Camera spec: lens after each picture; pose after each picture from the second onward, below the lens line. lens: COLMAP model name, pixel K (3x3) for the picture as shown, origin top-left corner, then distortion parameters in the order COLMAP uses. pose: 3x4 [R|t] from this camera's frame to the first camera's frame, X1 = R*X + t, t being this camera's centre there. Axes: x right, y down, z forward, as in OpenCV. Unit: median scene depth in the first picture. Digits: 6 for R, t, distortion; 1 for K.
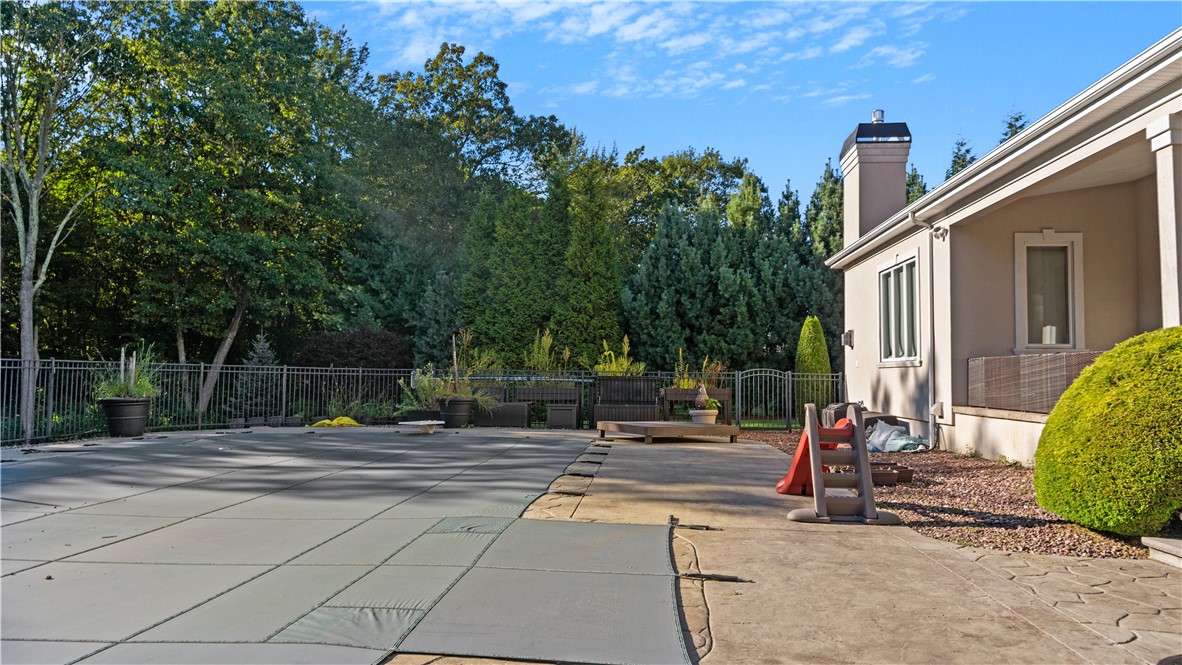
lens RADIAL K [[770.9, 0, 591.0], [0, 770.9, 332.5], [0, 0, 1]] dist [0.002093, 0.000499]
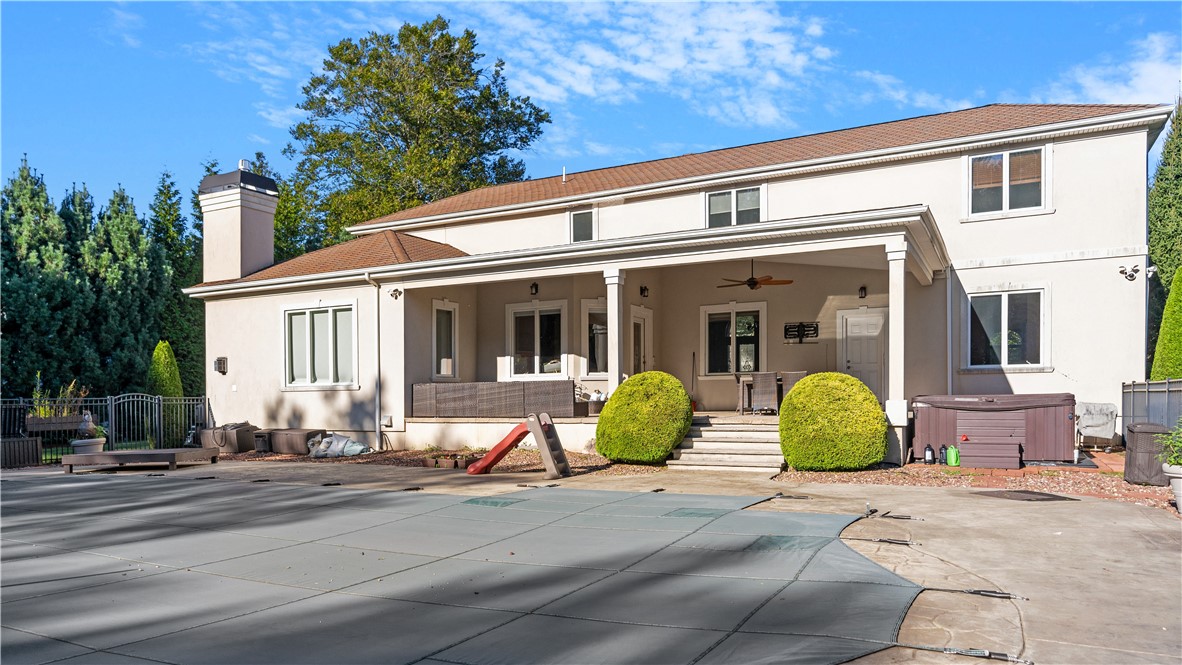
lens RADIAL K [[782.7, 0, 590.6], [0, 782.7, 402.2], [0, 0, 1]] dist [0.001231, -0.000534]
pose [[0.393683, -0.023463, 0.918947, -0.481546], [-0.034129, 0.998612, 0.040118, -0.001507], [-0.918613, -0.047156, 0.392335, 0.082777]]
